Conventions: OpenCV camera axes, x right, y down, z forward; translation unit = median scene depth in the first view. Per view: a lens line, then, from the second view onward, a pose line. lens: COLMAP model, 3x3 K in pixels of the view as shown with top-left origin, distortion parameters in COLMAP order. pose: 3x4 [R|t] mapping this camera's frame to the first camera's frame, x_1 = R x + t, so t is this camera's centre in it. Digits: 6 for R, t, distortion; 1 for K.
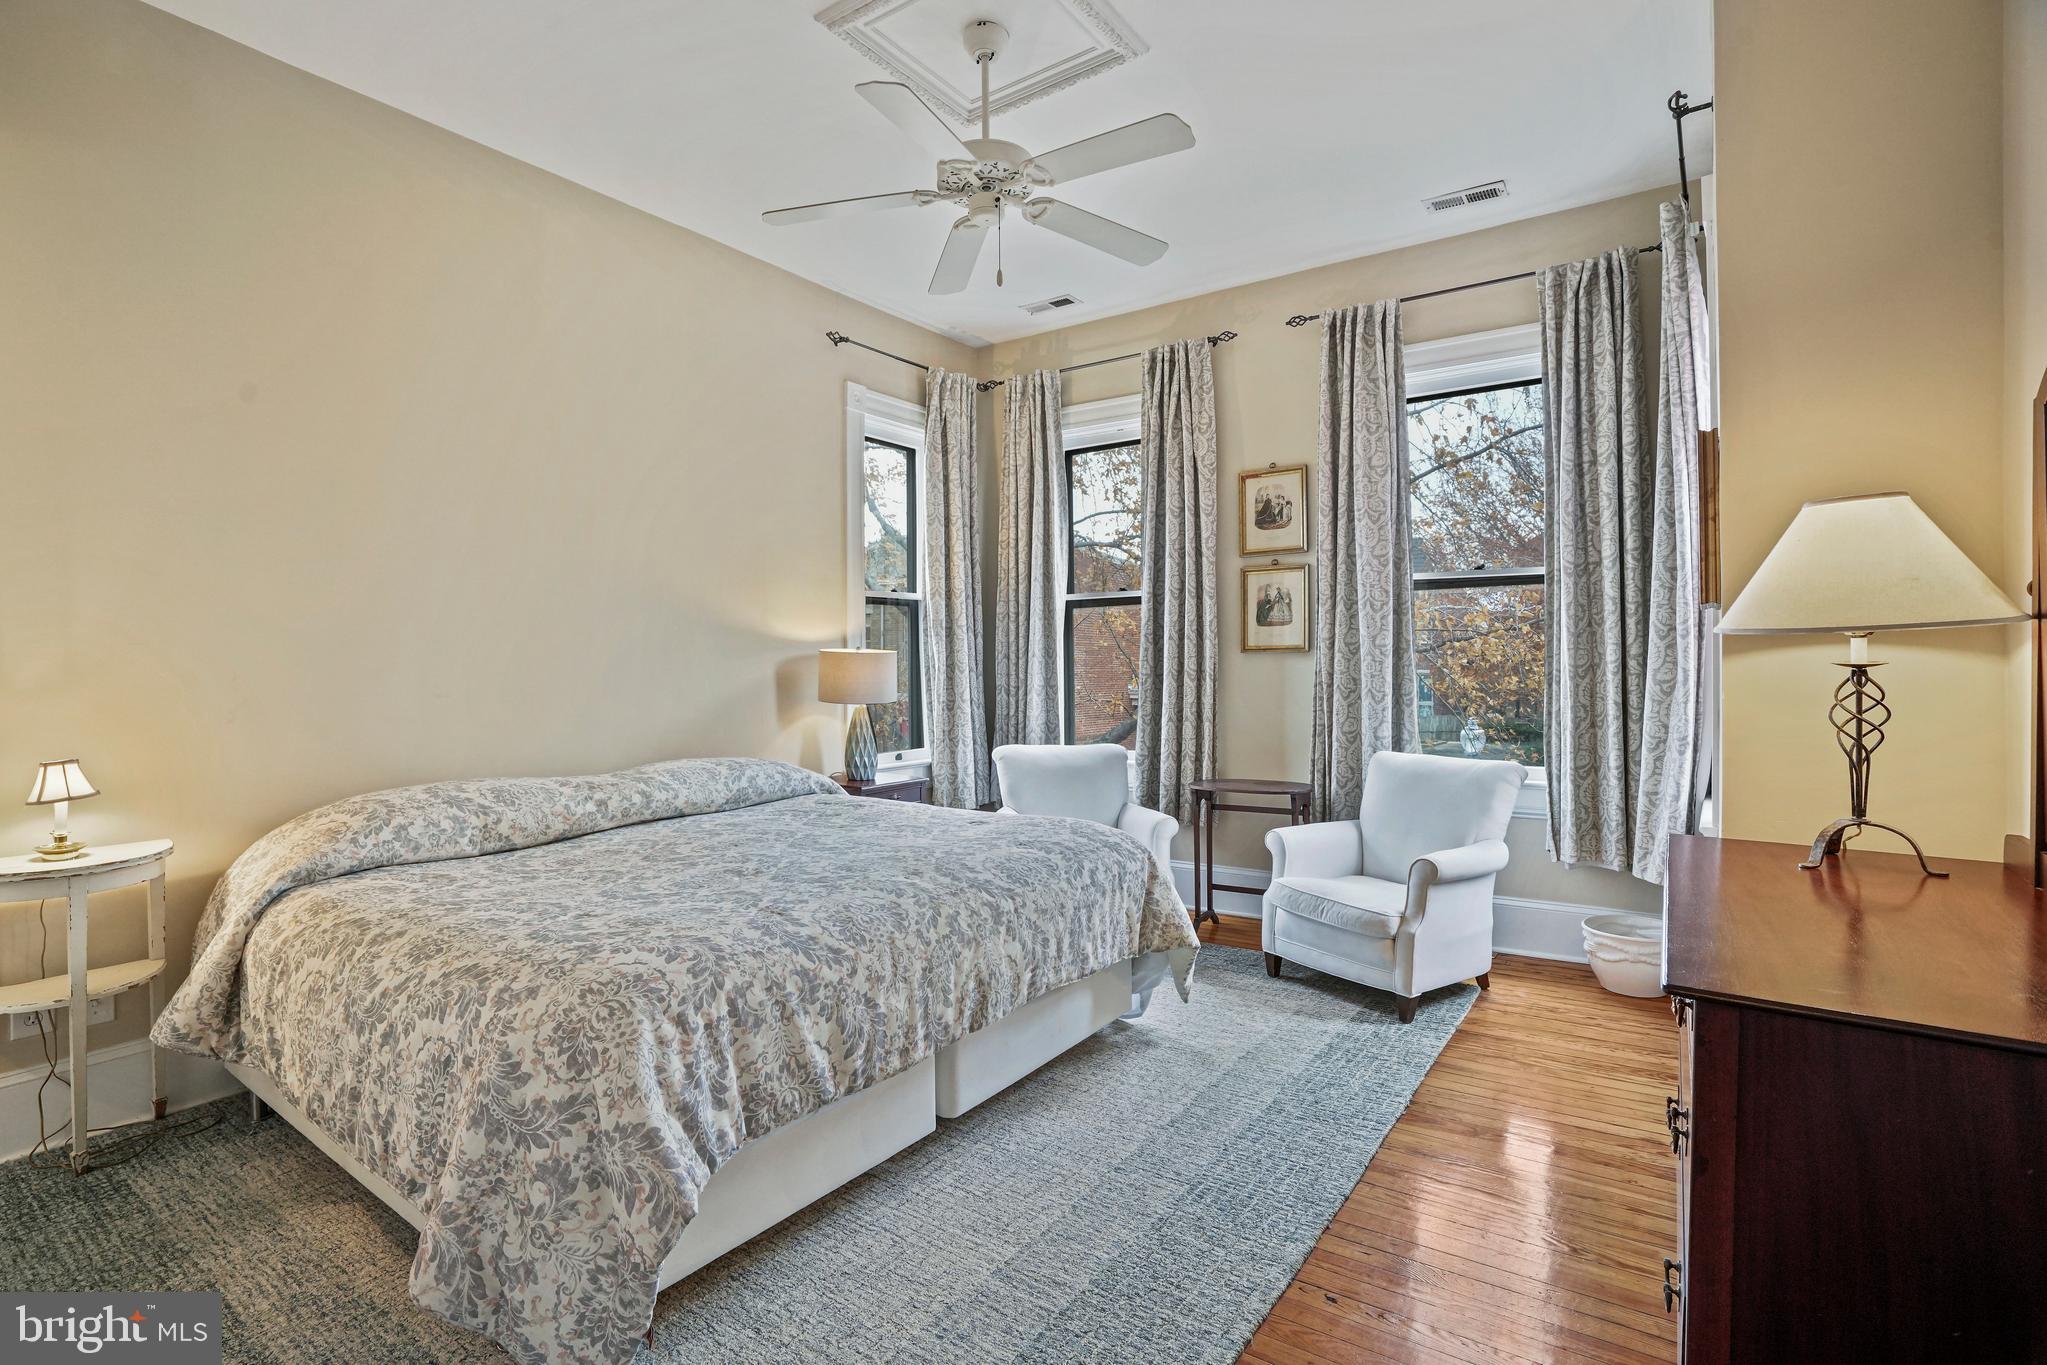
lens RADIAL K [[974.9, 0, 1027.7], [0, 974.9, 667.1], [0, 0, 1]] dist [-0.036485, 0.001011]
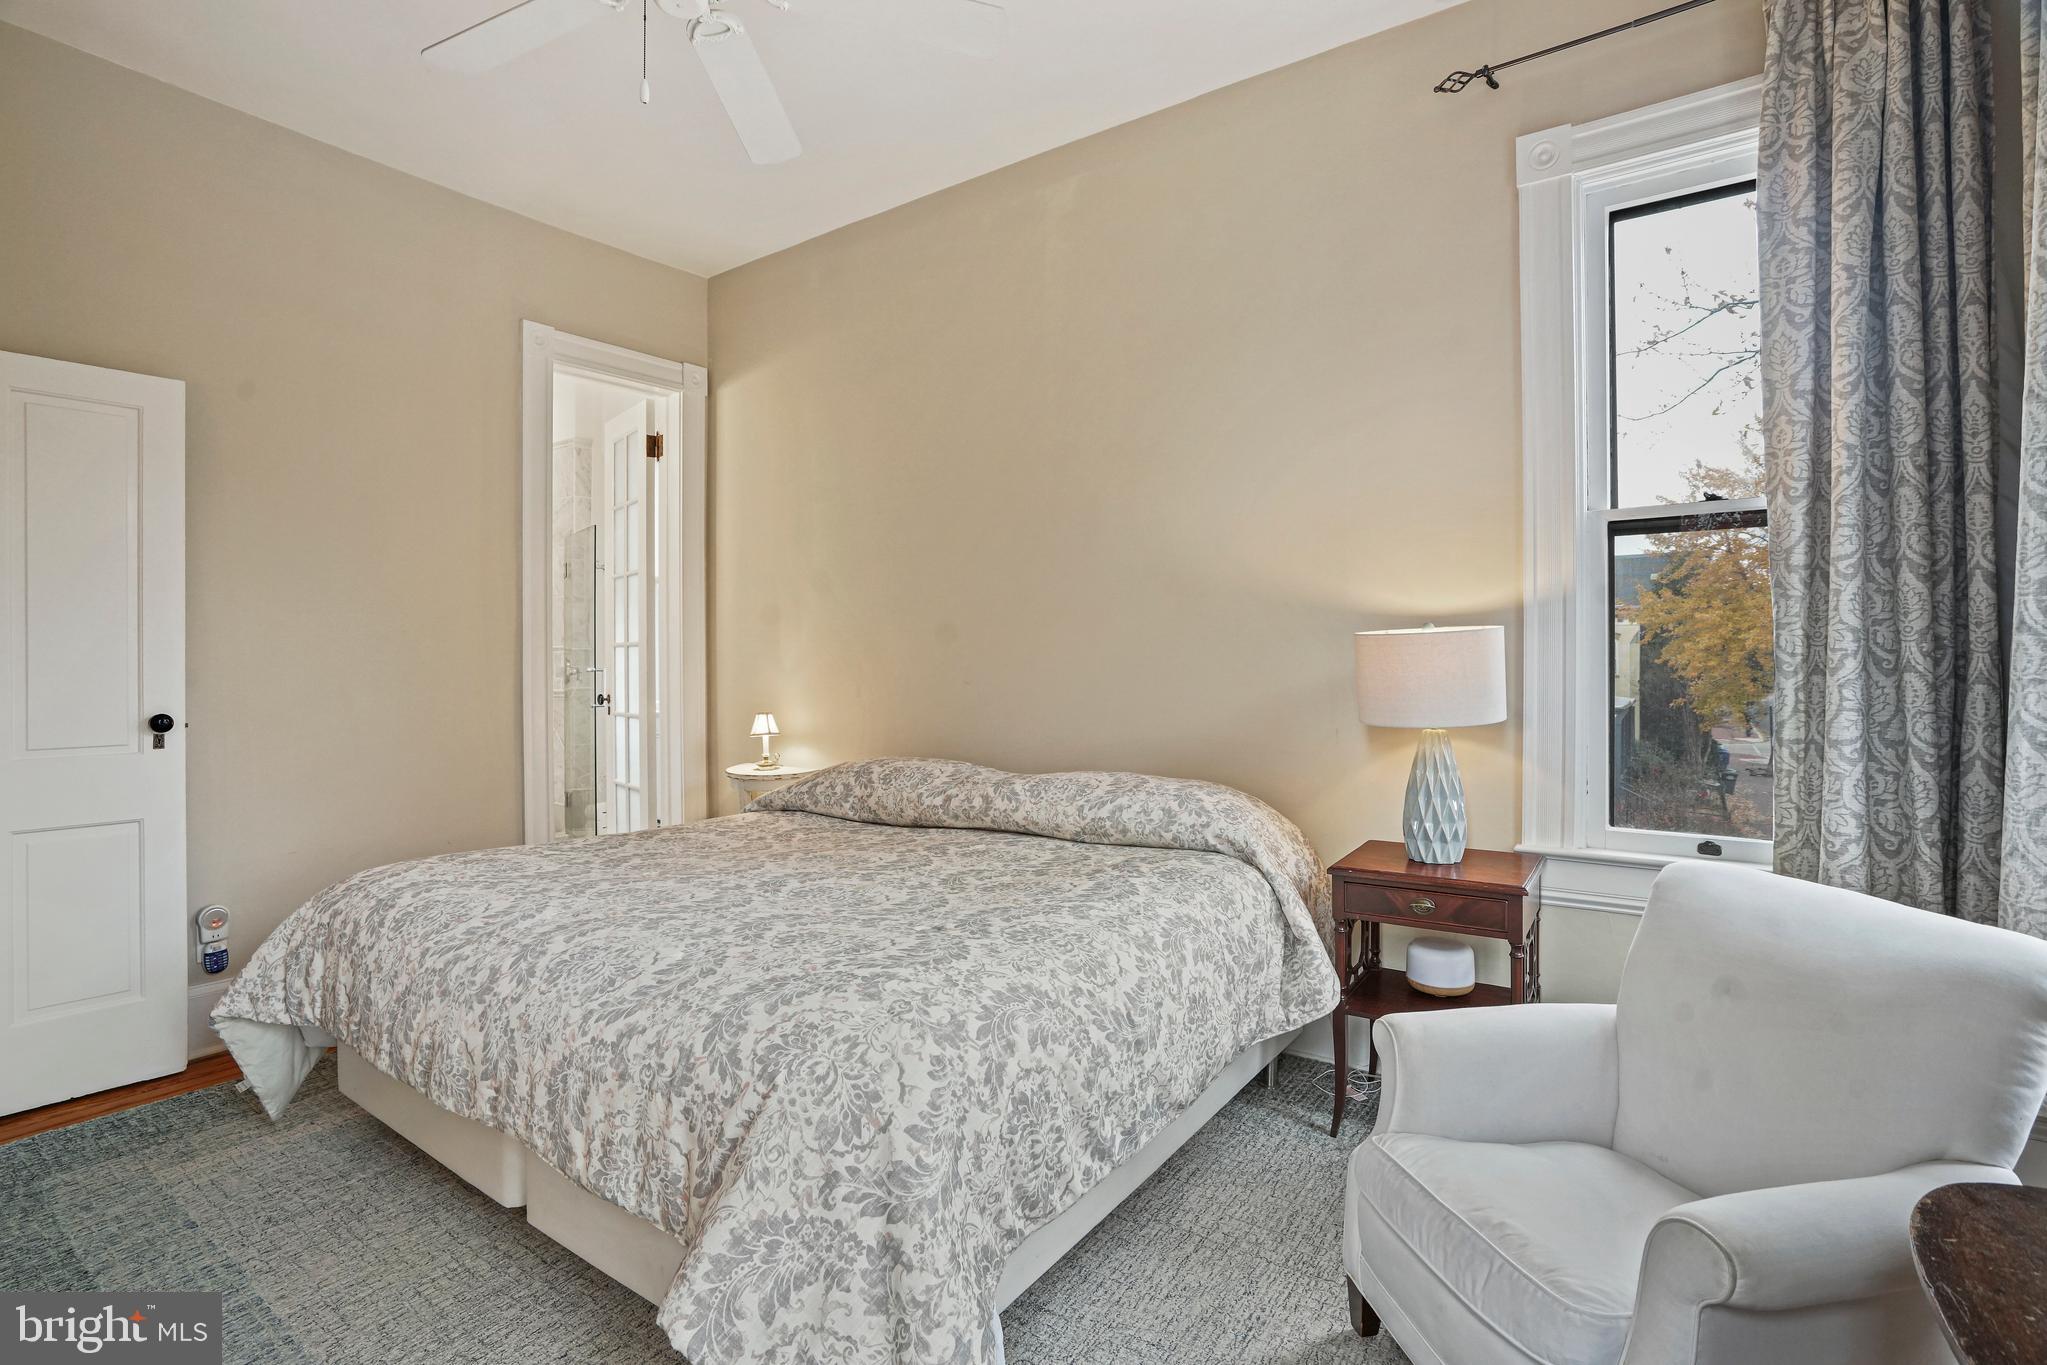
lens RADIAL K [[974.9, 0, 1028.4], [0, 974.9, 679.5], [0, 0, 1]] dist [-0.036485, 0.001011]
pose [[-0.020810, 0.018954, -0.999604, 0.517221], [-0.006687, 0.999795, 0.019097, 0.000637], [0.999761, 0.007082, -0.020679, 1.061313]]
